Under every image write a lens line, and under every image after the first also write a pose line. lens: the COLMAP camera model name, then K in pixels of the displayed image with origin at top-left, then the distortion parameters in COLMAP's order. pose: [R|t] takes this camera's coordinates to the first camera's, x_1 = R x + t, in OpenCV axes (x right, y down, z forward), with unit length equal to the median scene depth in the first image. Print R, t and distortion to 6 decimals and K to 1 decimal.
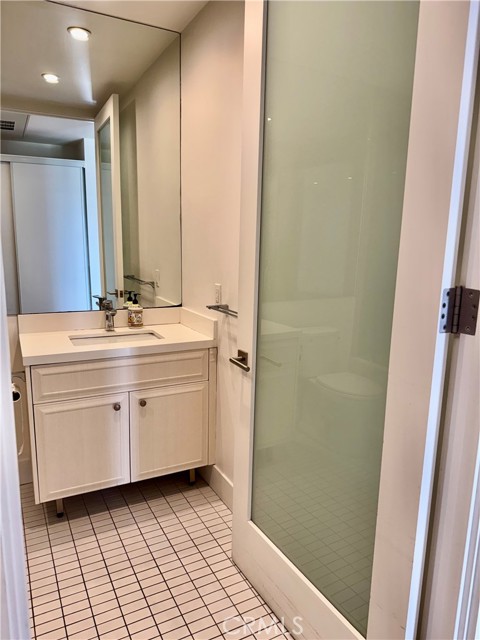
lens RADIAL K [[460.1, 0, 240.0], [0, 460.1, 320.0], [0, 0, 1]] dist [0.087837, -0.137835]
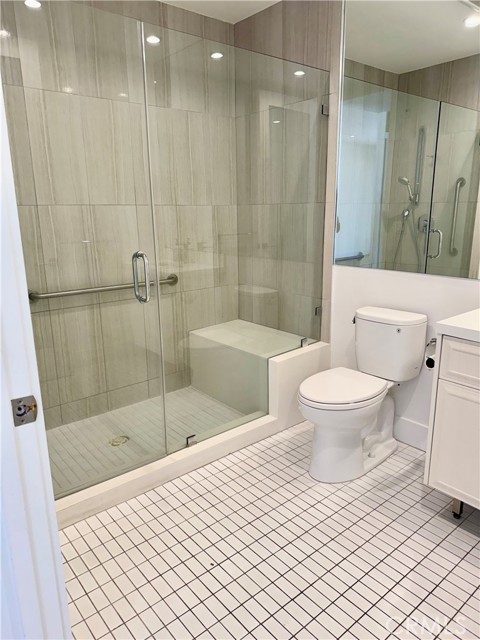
lens RADIAL K [[460.1, 0, 240.0], [0, 460.1, 320.0], [0, 0, 1]] dist [0.087837, -0.137835]
pose [[0.194686, 0.220887, -0.955671, 0.289478], [-0.168229, 0.967396, 0.189326, -0.028584], [0.966331, 0.123912, 0.225498, 0.387896]]
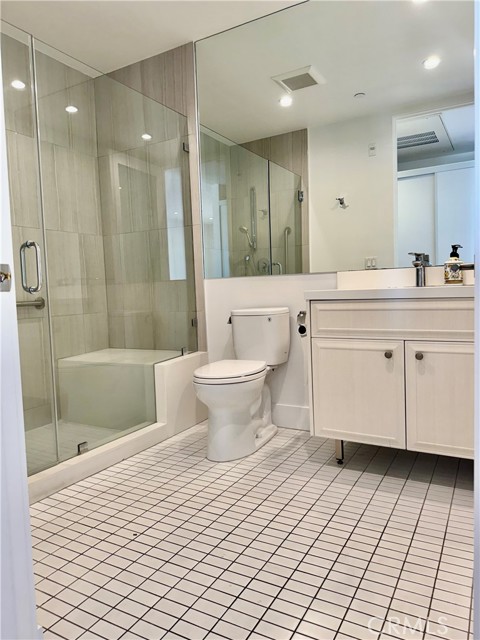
lens RADIAL K [[458.1, 0, 240.0], [0, 458.1, 320.0], [0, 0, 1]] dist [0.183682, -0.396228]
pose [[0.532308, 0.017493, -0.846370, 0.351664], [-0.115715, 0.991906, -0.052276, 0.202195], [0.838605, 0.125765, 0.530024, 0.264119]]
